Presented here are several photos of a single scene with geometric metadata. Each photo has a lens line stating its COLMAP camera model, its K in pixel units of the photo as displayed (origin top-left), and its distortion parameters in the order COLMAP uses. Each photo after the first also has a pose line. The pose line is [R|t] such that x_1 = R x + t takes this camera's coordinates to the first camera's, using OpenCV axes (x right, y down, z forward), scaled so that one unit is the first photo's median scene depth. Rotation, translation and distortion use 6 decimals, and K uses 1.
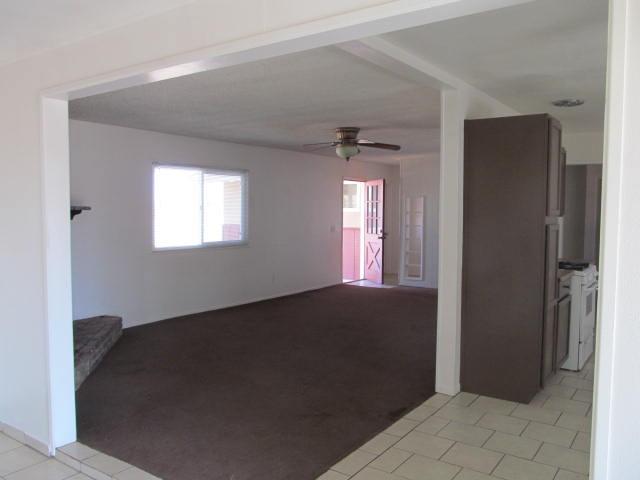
lens RADIAL K [[530.9, 0, 320.0], [0, 530.9, 240.0], [0, 0, 1]] dist [-0.050437, 0.005410]
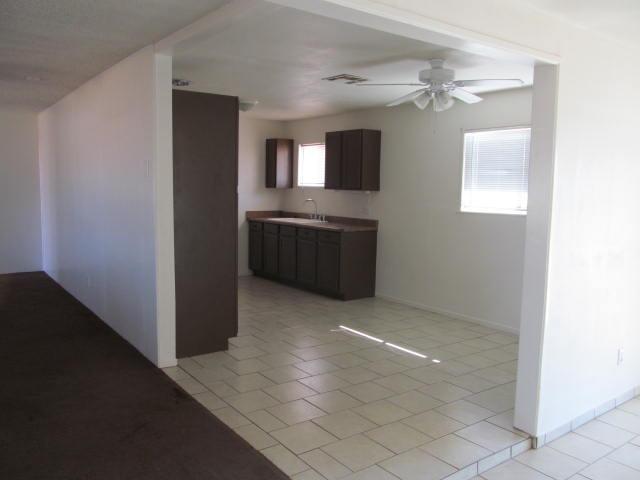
lens RADIAL K [[530.9, 0, 320.0], [0, 530.9, 240.0], [0, 0, 1]] dist [-0.050437, 0.005410]
pose [[0.318189, -0.100776, 0.942656, -0.662824], [0.040749, 0.994869, 0.092603, -0.028331], [-0.947151, 0.008947, 0.320663, 0.467627]]
